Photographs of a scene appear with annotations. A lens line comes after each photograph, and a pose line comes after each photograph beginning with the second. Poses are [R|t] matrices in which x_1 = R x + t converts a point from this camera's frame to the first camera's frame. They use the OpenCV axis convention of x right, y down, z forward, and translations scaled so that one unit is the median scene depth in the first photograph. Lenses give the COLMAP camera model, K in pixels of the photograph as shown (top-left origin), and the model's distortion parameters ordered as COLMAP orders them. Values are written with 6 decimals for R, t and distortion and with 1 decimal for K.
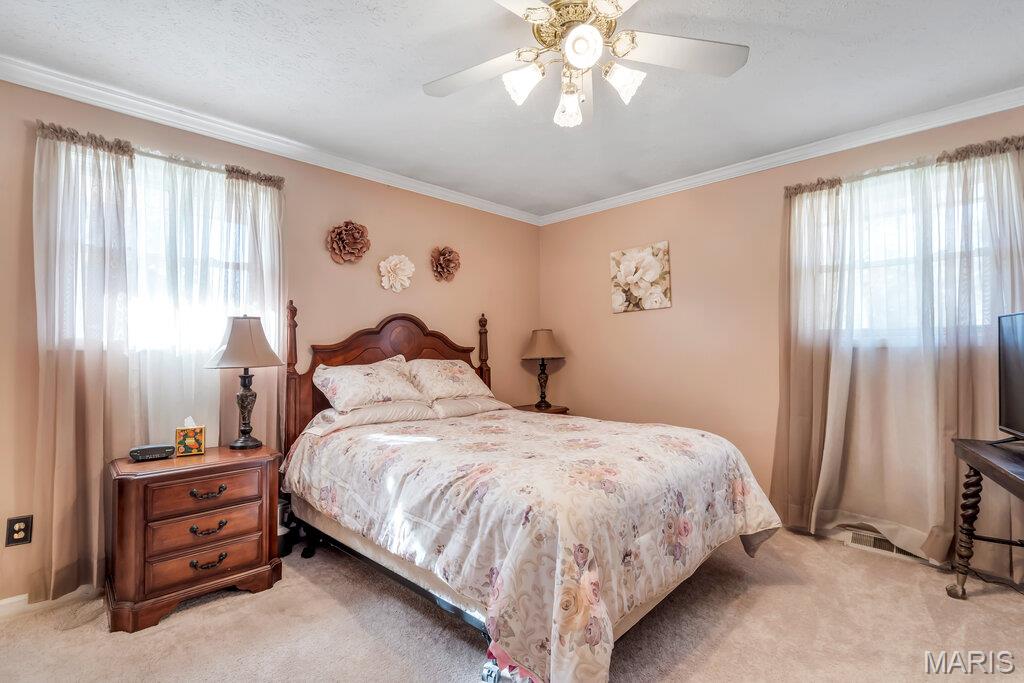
lens RADIAL K [[476.9, 0, 512.8], [0, 476.9, 349.9], [0, 0, 1]] dist [0.002816, -0.000151]
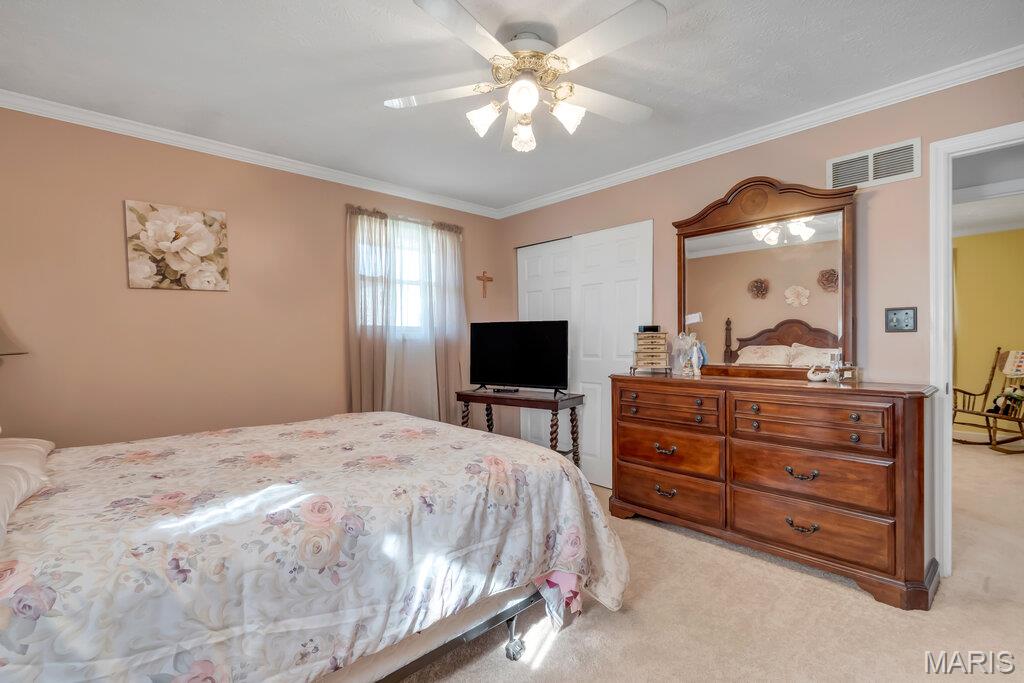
lens RADIAL K [[476.9, 0, 515.4], [0, 476.9, 342.9], [0, 0, 1]] dist [0.002816, -0.000151]
pose [[0.045534, -0.004869, 0.998951, -0.496535], [-0.001157, 0.999987, 0.004926, -0.000448], [-0.998962, -0.001380, 0.045528, 0.435097]]
